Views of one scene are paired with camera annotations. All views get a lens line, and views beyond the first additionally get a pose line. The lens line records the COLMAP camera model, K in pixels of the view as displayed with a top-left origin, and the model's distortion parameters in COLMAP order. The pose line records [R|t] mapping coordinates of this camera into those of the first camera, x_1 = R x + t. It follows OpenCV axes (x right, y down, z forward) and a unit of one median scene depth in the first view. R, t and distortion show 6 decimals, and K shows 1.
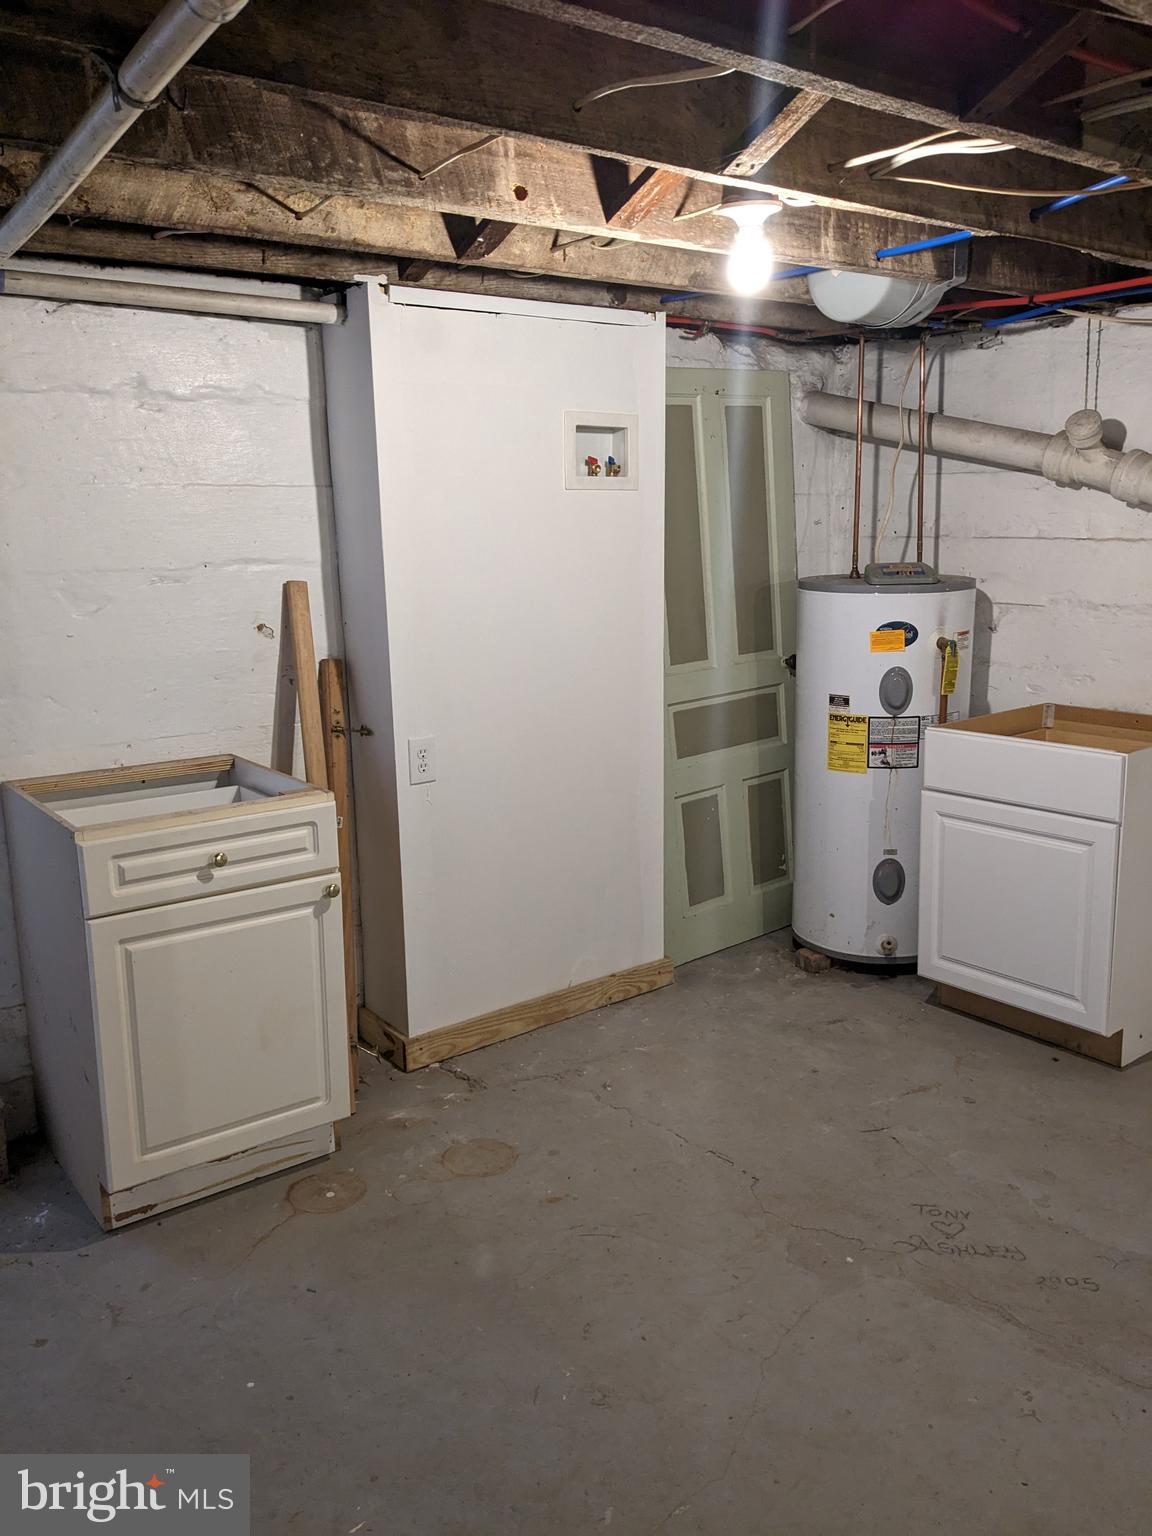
lens RADIAL K [[1220.9, 0, 570.8], [0, 1220.9, 776.9], [0, 0, 1]] dist [0.050774, -0.080289]
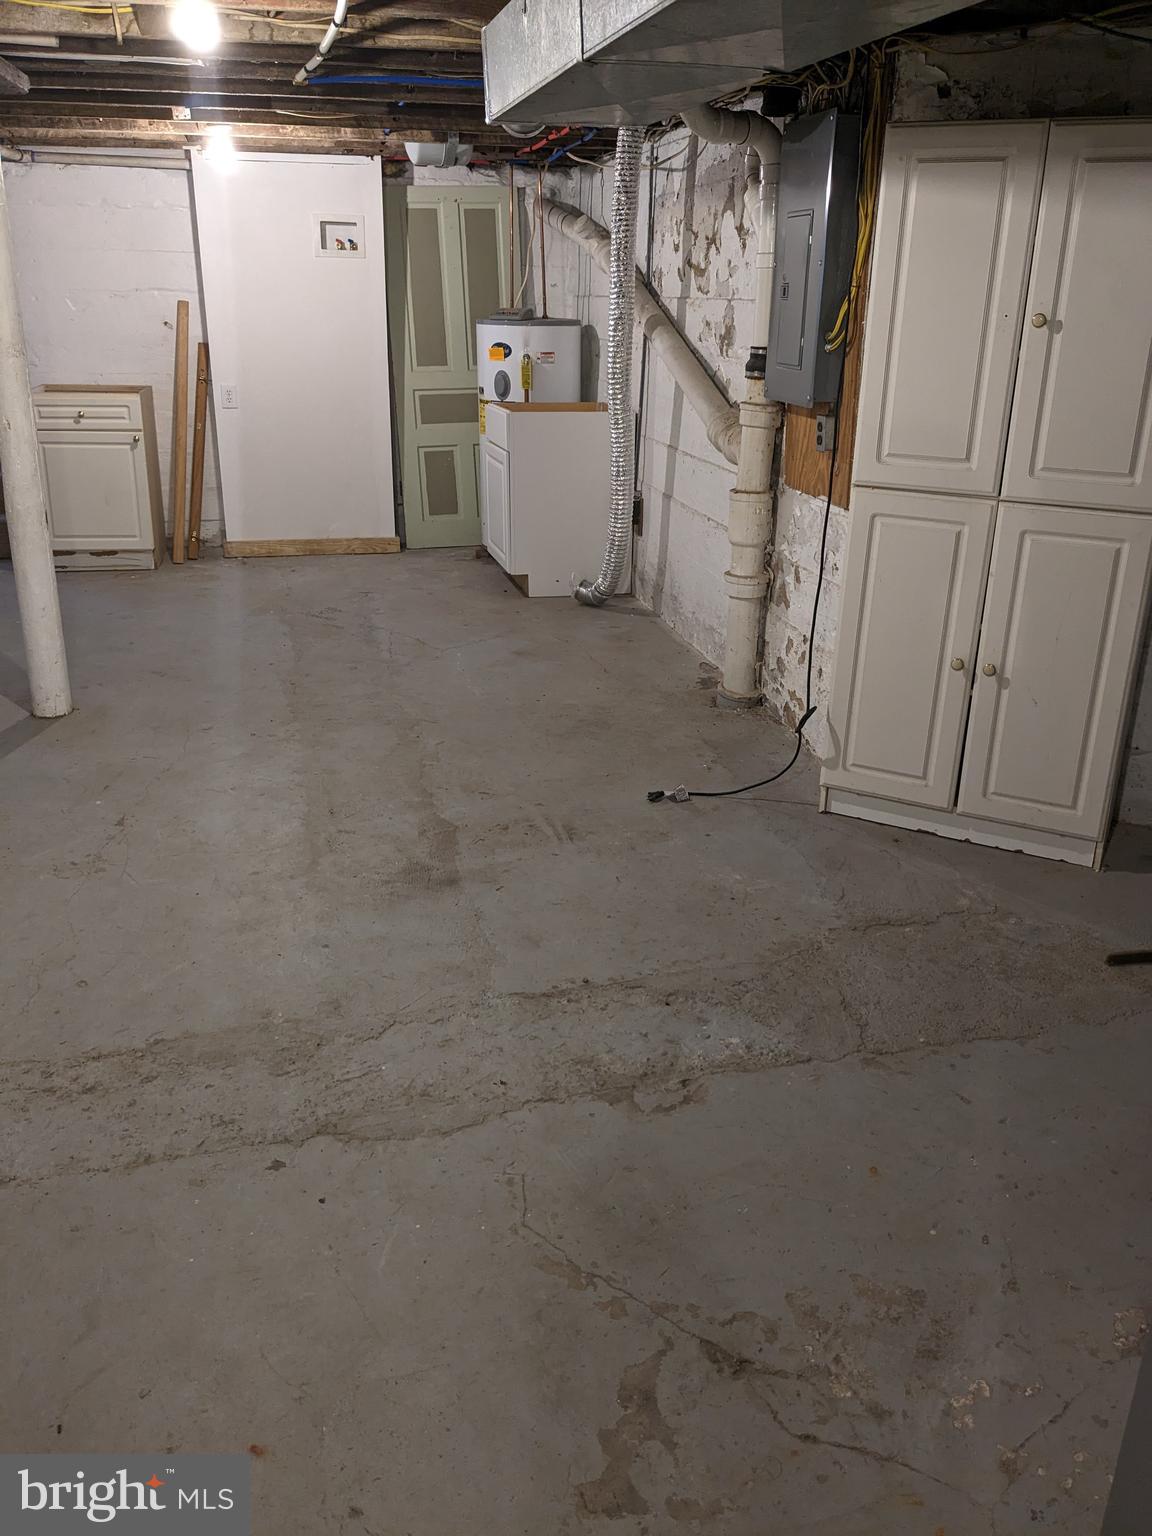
lens RADIAL K [[1220.9, 0, 580.1], [0, 1220.9, 760.9], [0, 0, 1]] dist [0.050774, -0.080289]
pose [[0.898244, 0.178848, -0.401462, 1.163112], [-0.121176, 0.978832, 0.164938, 0.150615], [0.422463, -0.099507, 0.900902, -0.562354]]
